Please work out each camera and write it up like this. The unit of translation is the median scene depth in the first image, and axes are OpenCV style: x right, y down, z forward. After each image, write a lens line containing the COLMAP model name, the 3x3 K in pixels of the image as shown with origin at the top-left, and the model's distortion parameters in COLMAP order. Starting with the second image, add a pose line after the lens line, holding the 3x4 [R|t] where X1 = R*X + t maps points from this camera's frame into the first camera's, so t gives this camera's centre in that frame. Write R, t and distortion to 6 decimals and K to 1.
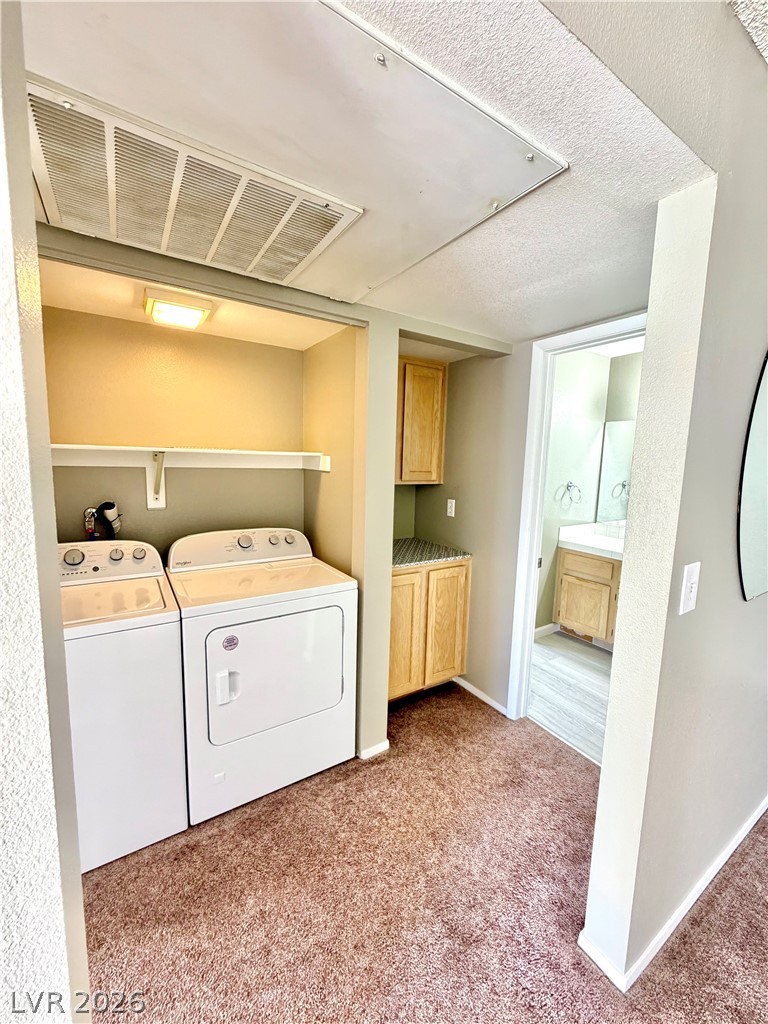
lens RADIAL K [[409.1, 0, 384.0], [0, 409.1, 512.0], [0, 0, 1]] dist [0.001034, 0.000046]
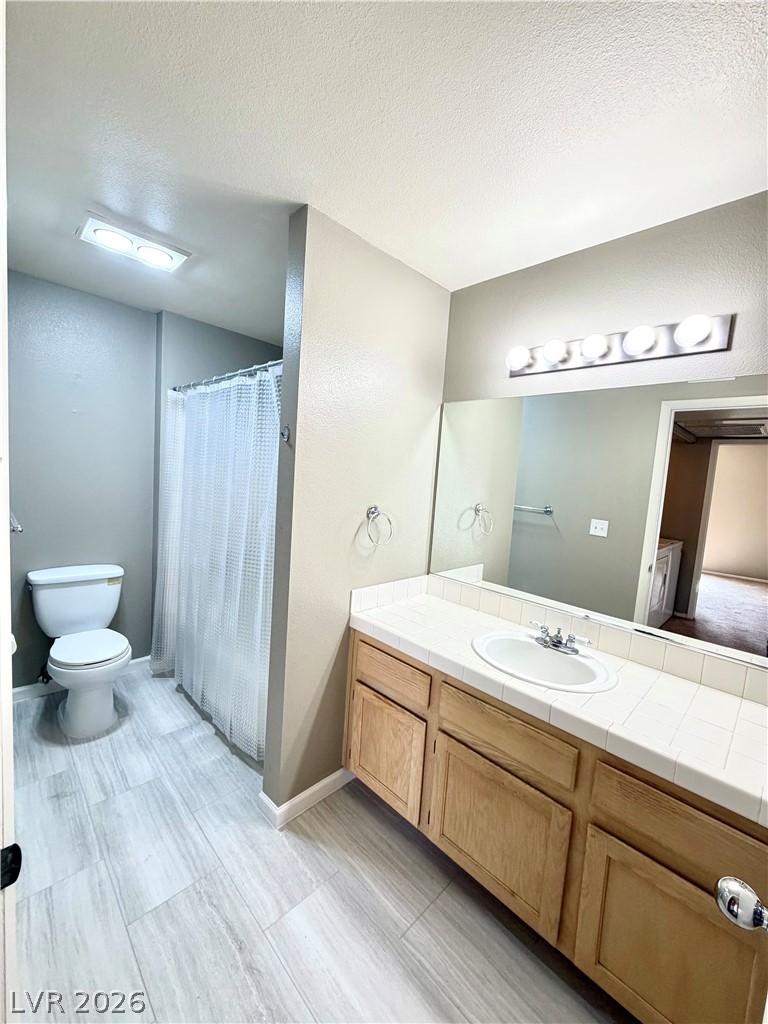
lens RADIAL K [[409.1, 0, 384.0], [0, 409.1, 512.0], [0, 0, 1]] dist [0.001034, 0.000046]
pose [[0.975878, 0.022377, 0.217165, 0.351923], [-0.017716, 0.999569, -0.023388, -0.051605], [-0.217595, 0.018977, 0.975855, 0.475152]]
